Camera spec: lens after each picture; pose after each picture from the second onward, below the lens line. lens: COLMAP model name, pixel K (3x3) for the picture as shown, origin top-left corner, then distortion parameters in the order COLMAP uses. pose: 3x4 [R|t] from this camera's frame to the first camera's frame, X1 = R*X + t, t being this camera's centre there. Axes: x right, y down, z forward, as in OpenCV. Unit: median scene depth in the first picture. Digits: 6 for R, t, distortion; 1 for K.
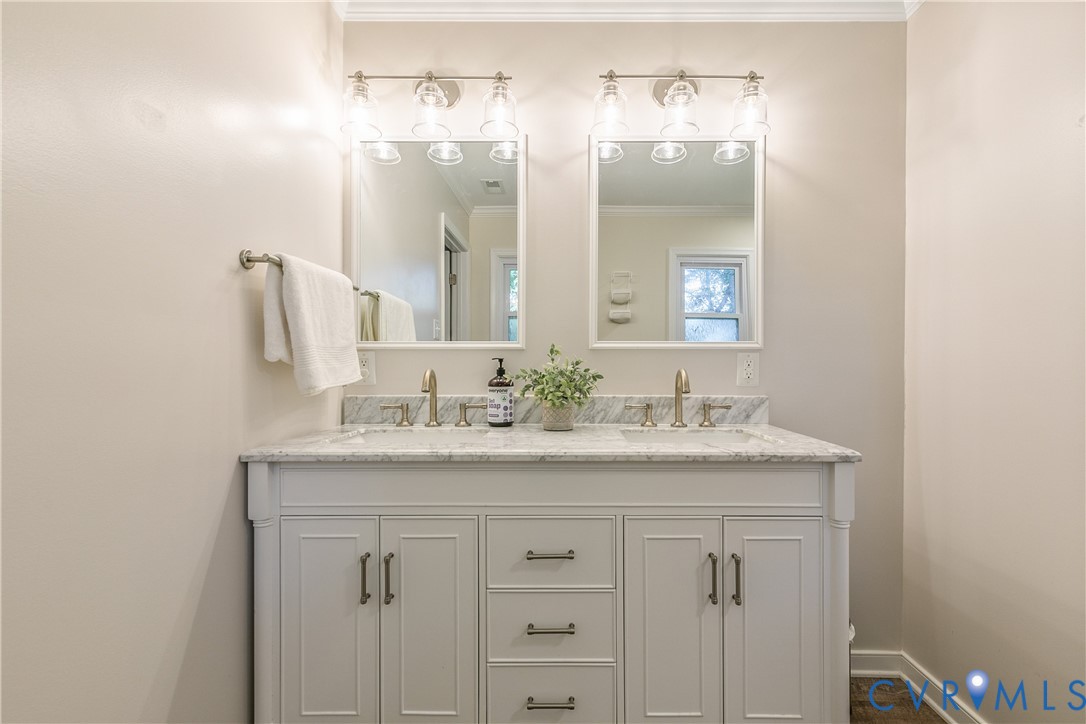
lens RADIAL K [[491.8, 0, 542.5], [0, 491.8, 362.3], [0, 0, 1]] dist [0.001990, -0.002331]
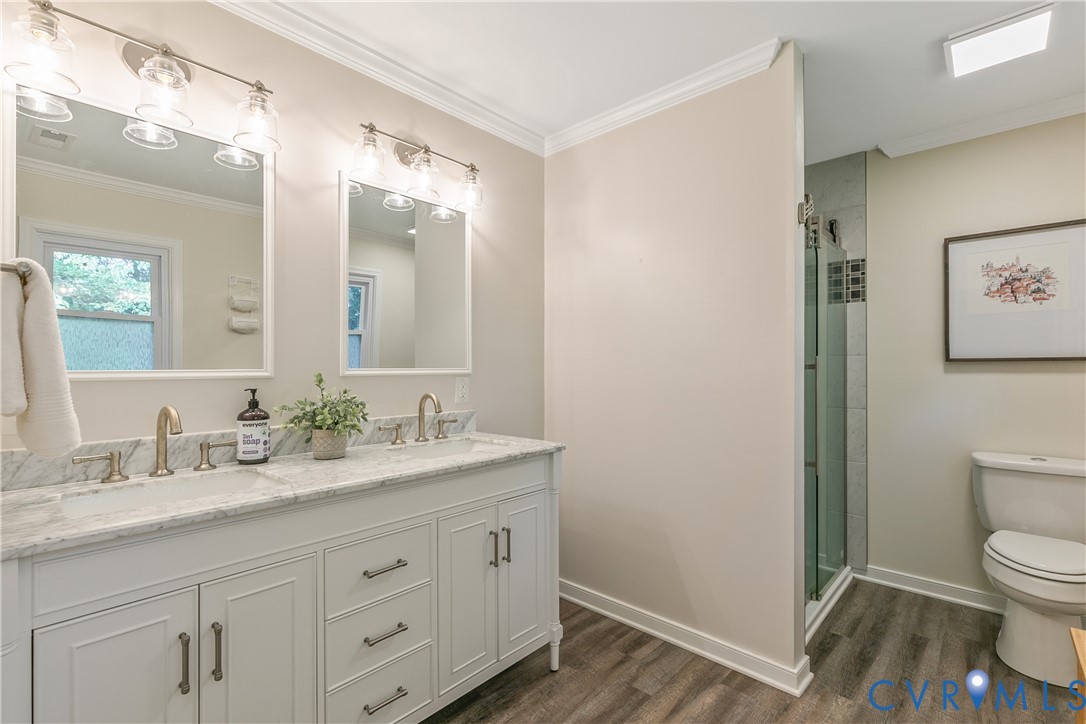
lens RADIAL K [[491.8, 0, 548.6], [0, 491.8, 362.1], [0, 0, 1]] dist [0.001990, -0.002331]
pose [[0.666506, 0.004739, 0.745485, -0.405665], [0.004018, 0.999942, -0.009949, -0.047002], [-0.745489, 0.009626, 0.666448, -0.022951]]
